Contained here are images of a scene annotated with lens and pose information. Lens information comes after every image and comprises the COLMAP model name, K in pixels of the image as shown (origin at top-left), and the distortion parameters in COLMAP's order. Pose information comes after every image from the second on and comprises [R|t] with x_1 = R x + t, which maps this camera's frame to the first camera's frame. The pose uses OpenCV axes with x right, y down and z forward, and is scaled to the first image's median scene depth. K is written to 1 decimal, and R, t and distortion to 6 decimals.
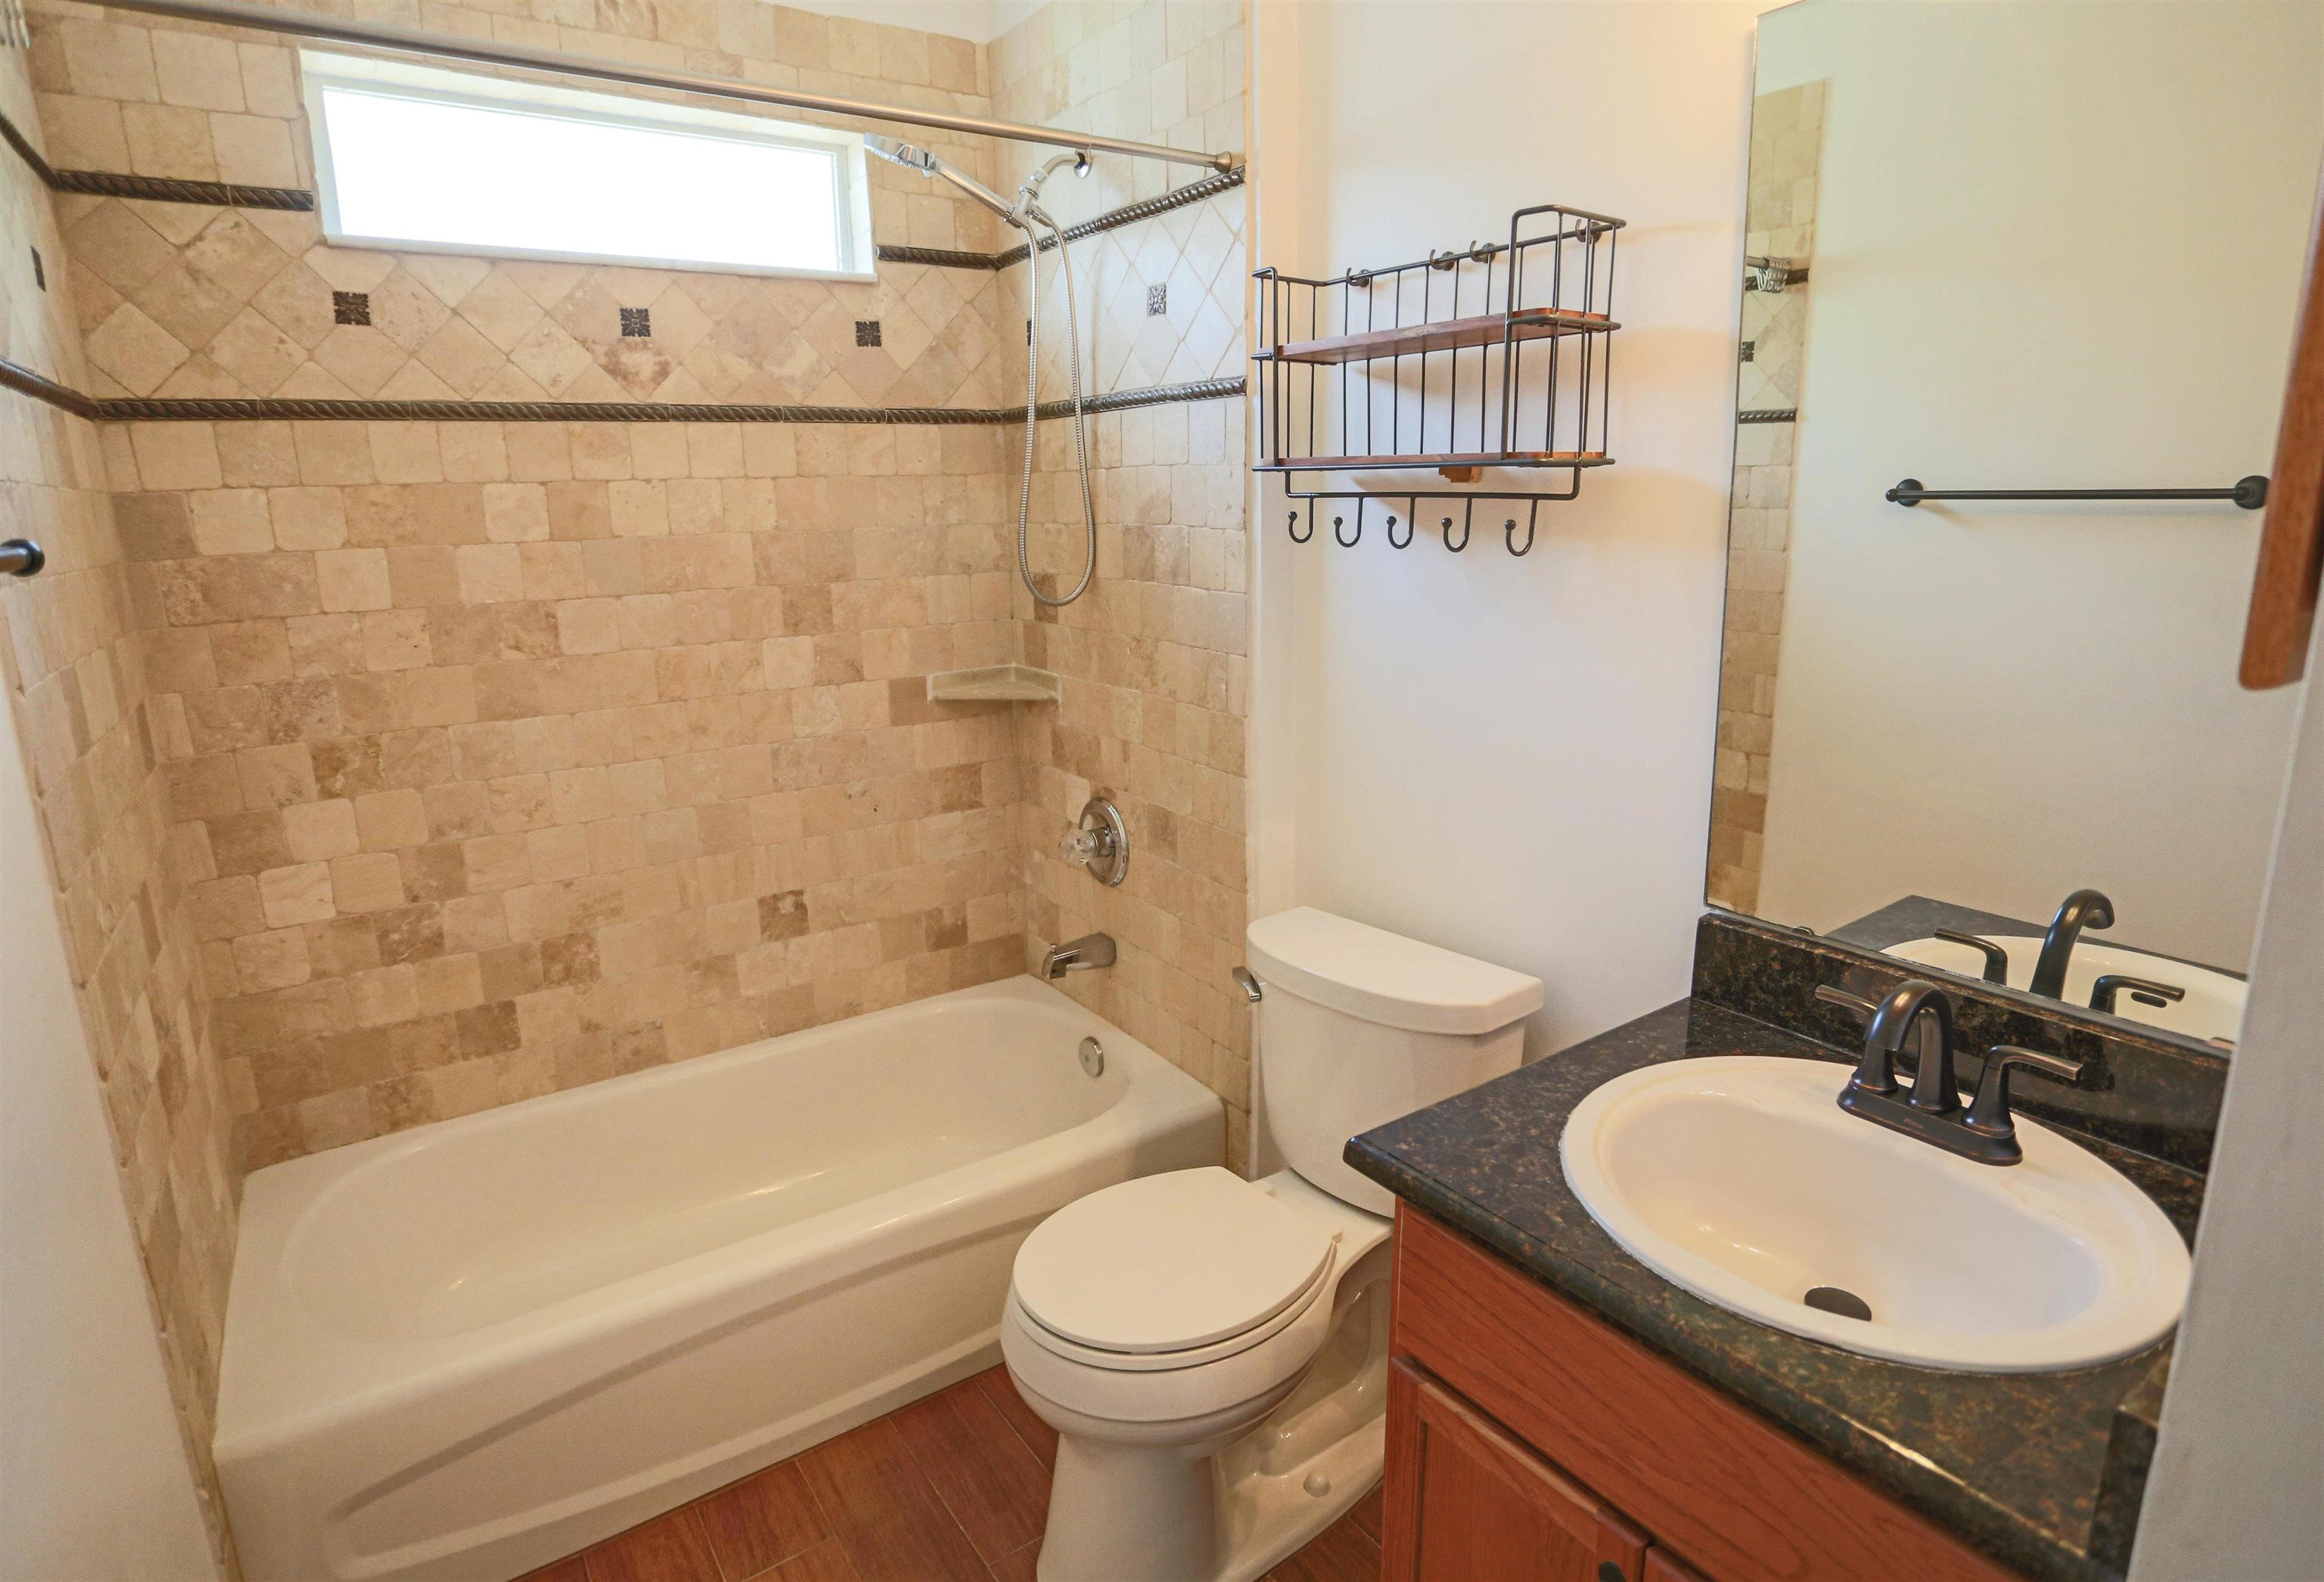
lens RADIAL K [[1249.6, 0, 1162.0], [0, 1249.6, 791.0], [0, 0, 1]] dist [-0.081397, 0.039871]
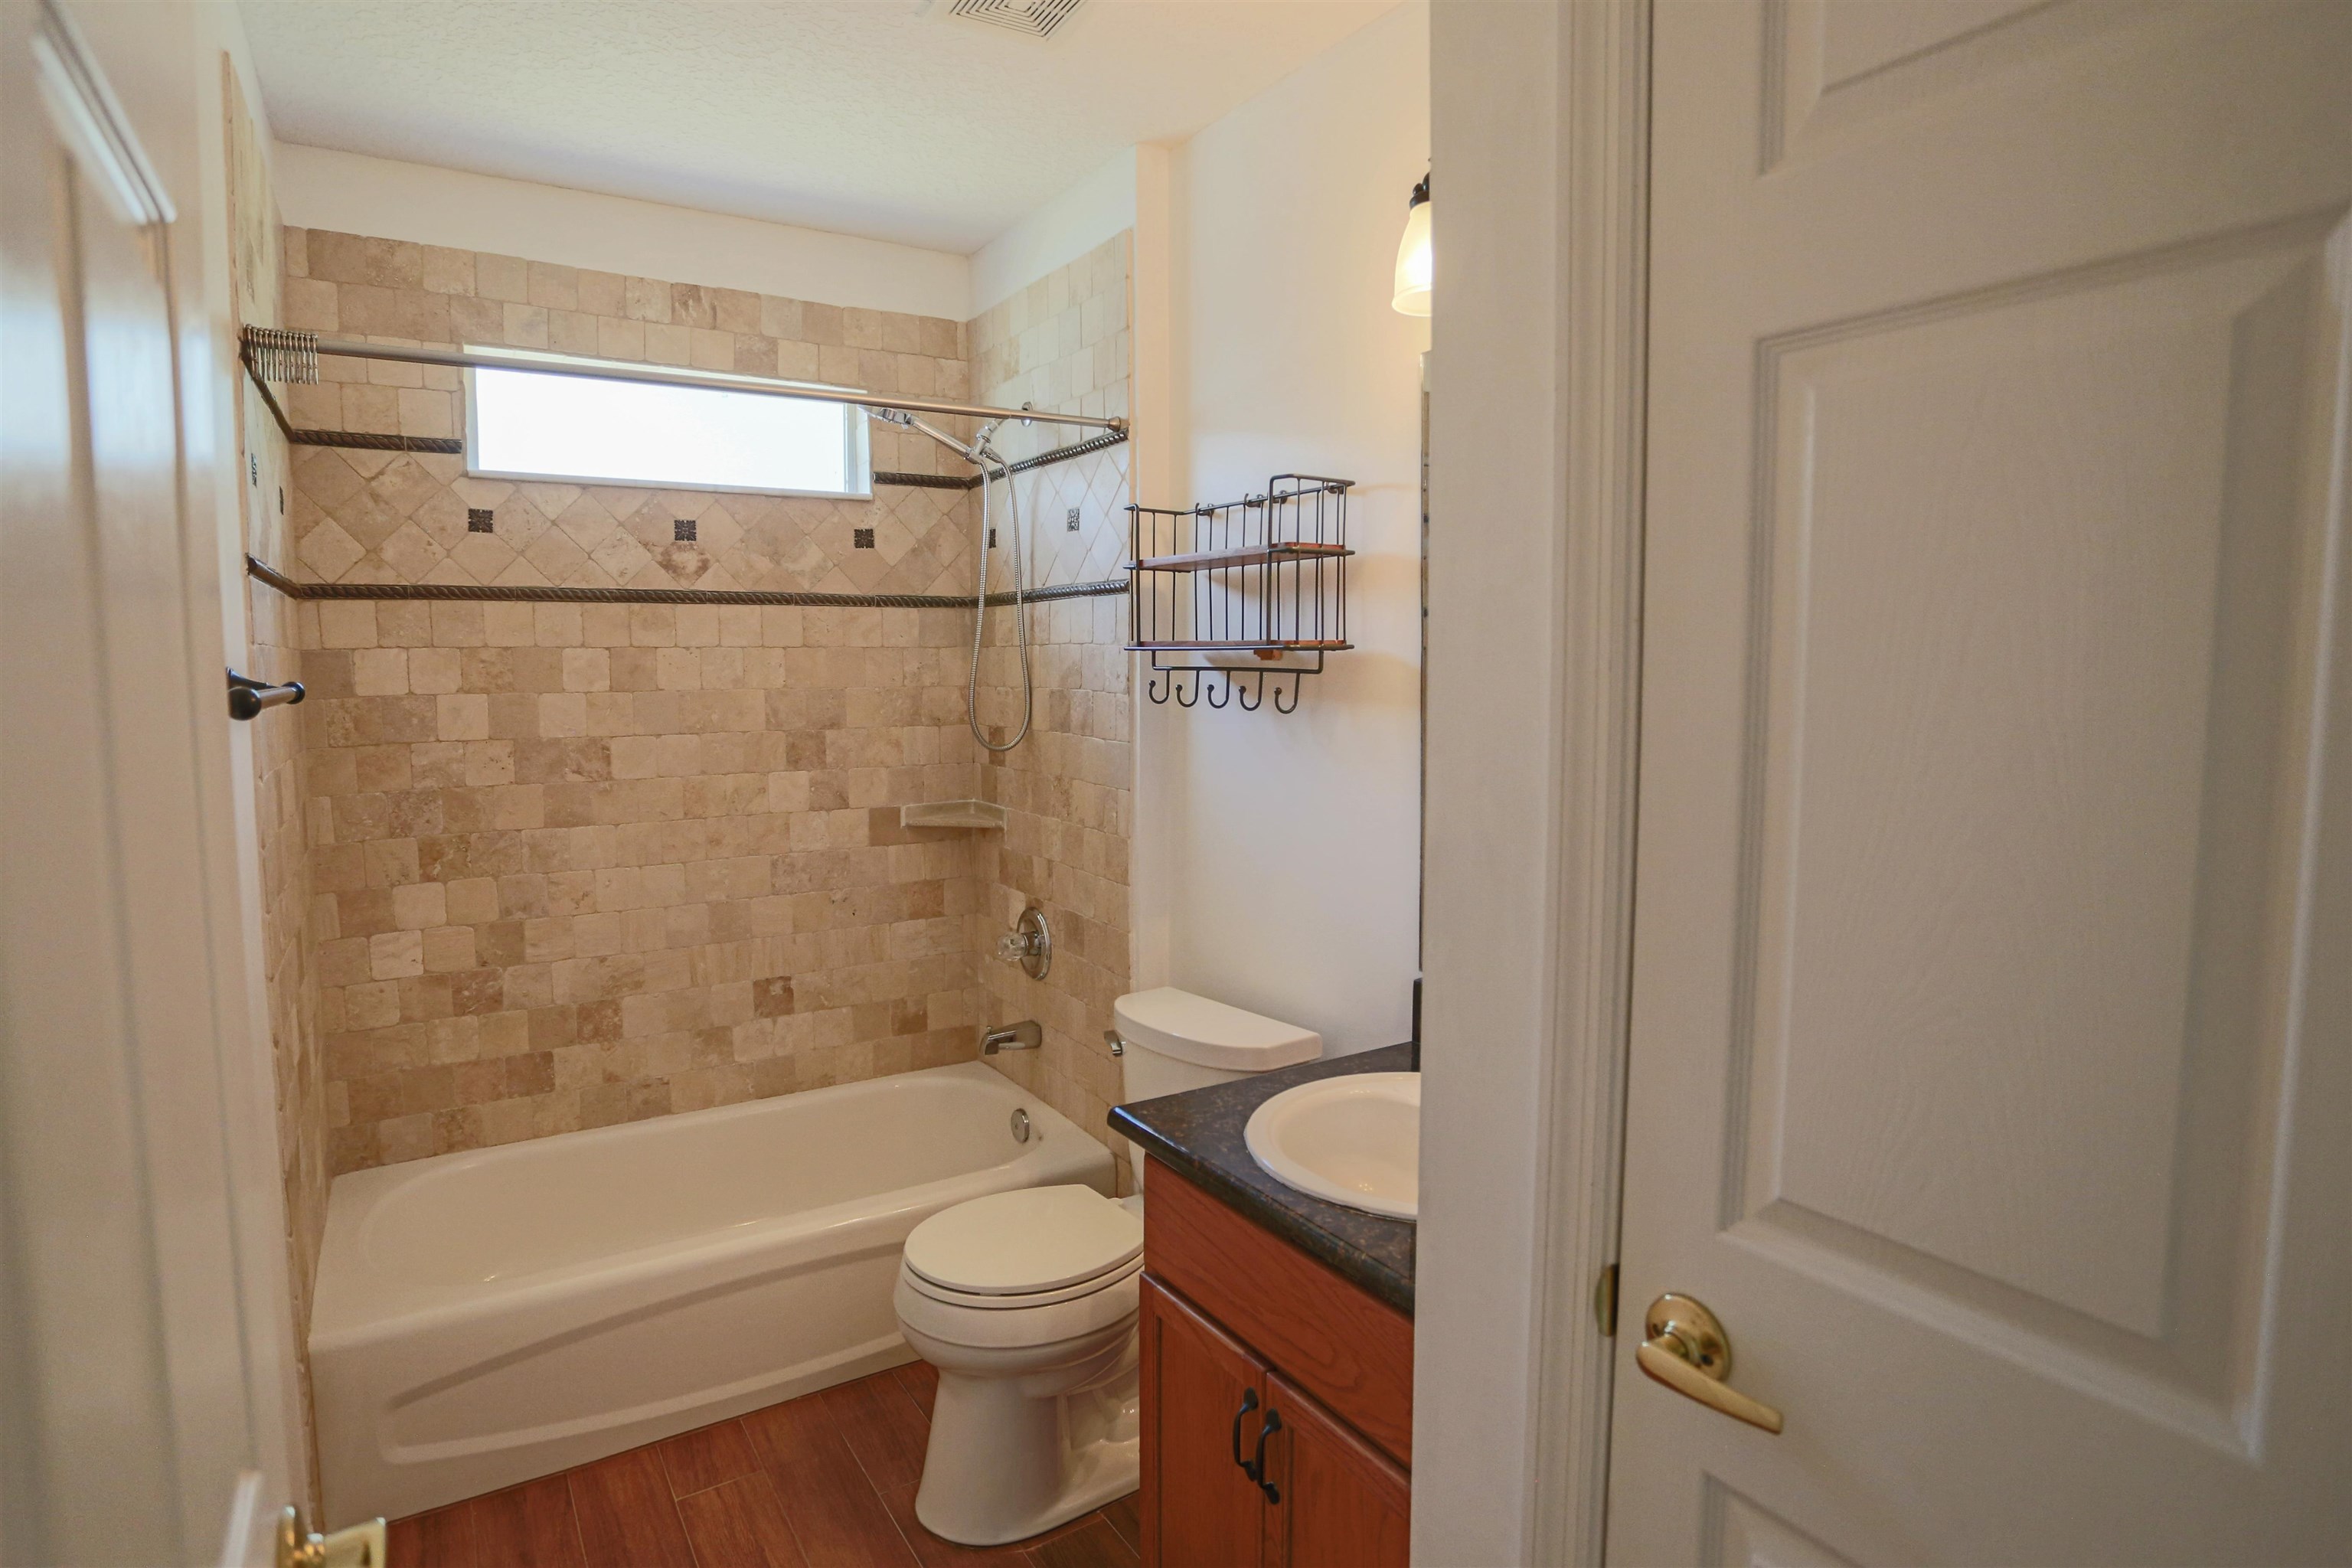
lens RADIAL K [[1316.1, 0, 1176.0], [0, 1316.1, 784.0], [0, 0, 1]] dist [-0.087592, 0.051429]
pose [[0.998537, 0.018979, -0.050637, 0.175580], [-0.025855, 0.989982, -0.138804, 0.069517], [0.047495, 0.139910, 0.989024, -0.325911]]
